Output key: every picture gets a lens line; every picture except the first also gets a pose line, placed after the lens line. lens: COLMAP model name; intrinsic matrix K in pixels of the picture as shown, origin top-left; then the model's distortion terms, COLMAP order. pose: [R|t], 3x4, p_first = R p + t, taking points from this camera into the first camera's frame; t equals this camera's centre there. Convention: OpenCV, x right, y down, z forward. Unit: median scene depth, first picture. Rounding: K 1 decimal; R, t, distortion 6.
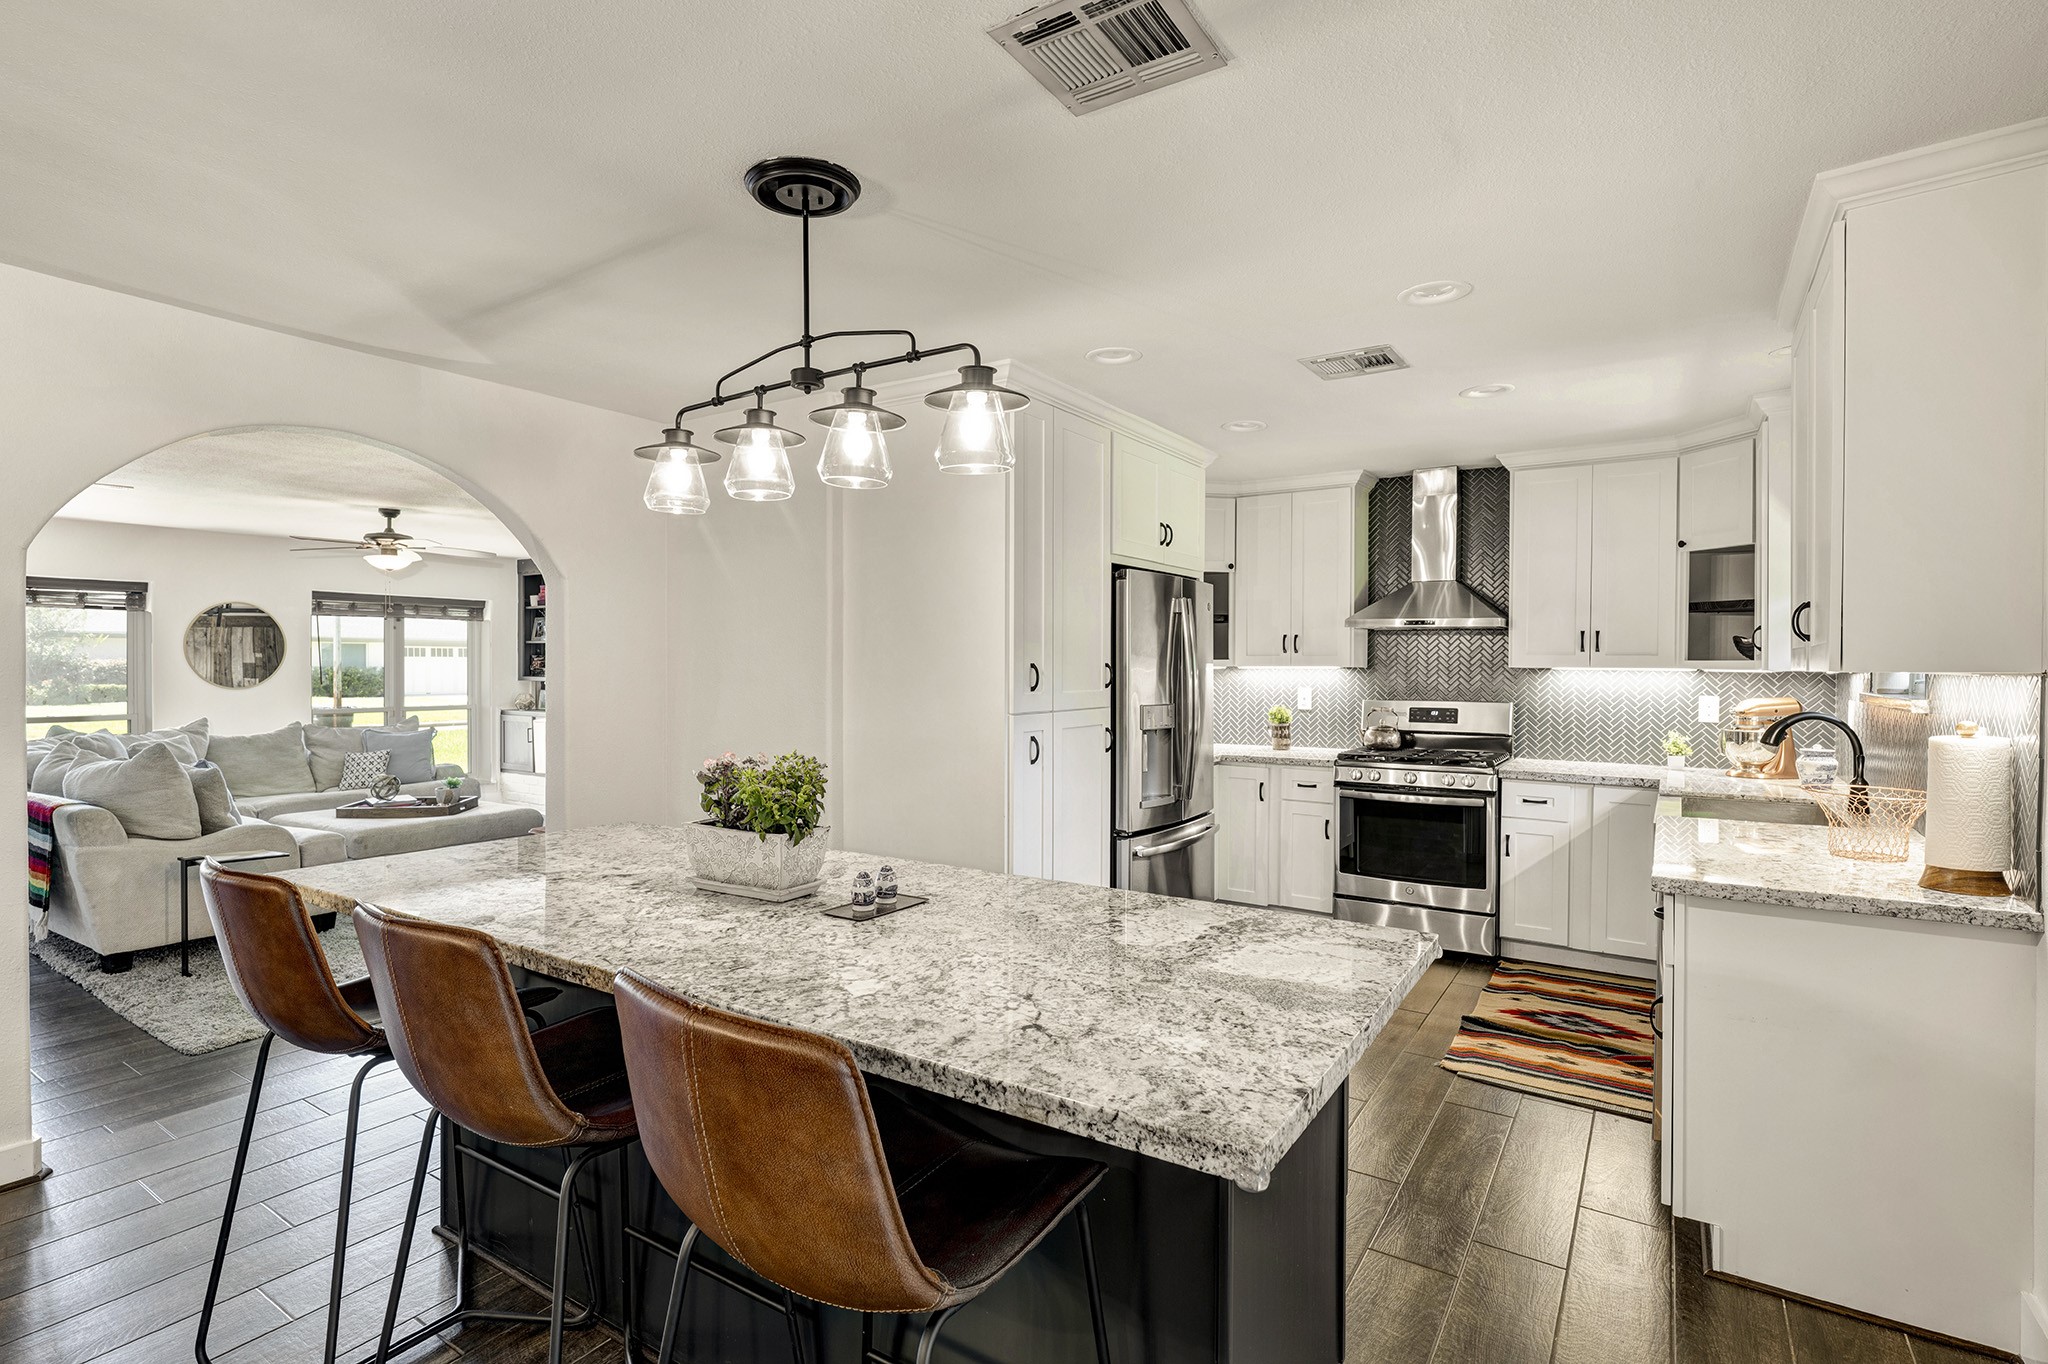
lens RADIAL K [[1007.6, 0, 1024.0], [0, 1007.6, 682.0], [0, 0, 1]] dist [0.001880, -0.000039]
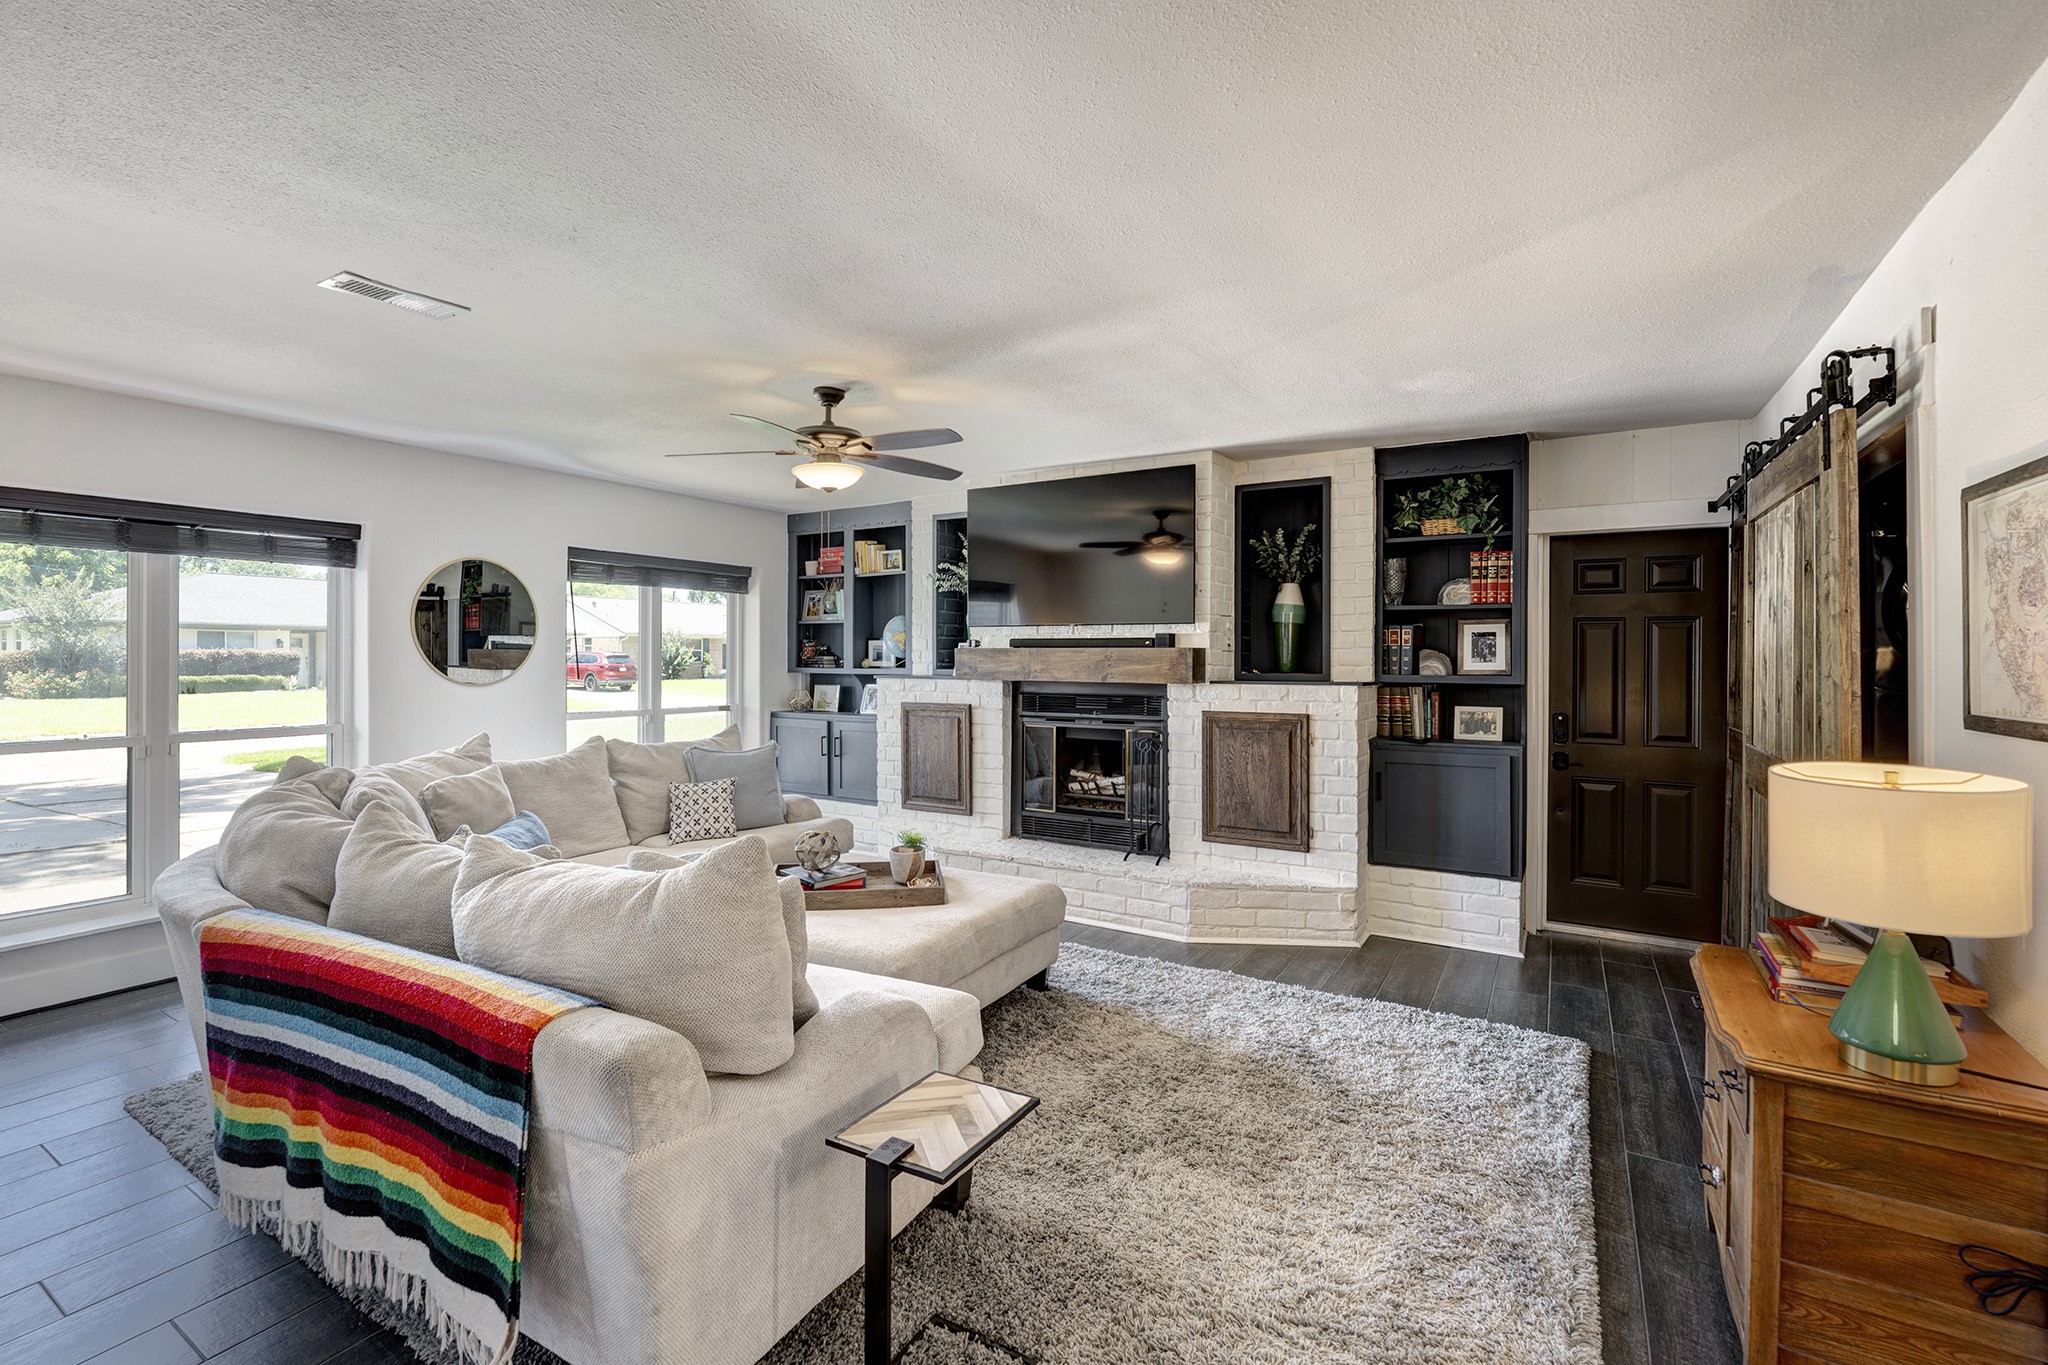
lens RADIAL K [[924.9, 0, 1024.0], [0, 924.9, 682.5], [0, 0, 1]] dist [-0.000690, -0.000168]
pose [[0.999222, -0.000306, 0.039444, -0.448877], [-0.000092, 0.999949, 0.010088, -0.001511], [-0.039445, -0.010084, 0.999171, 0.373946]]
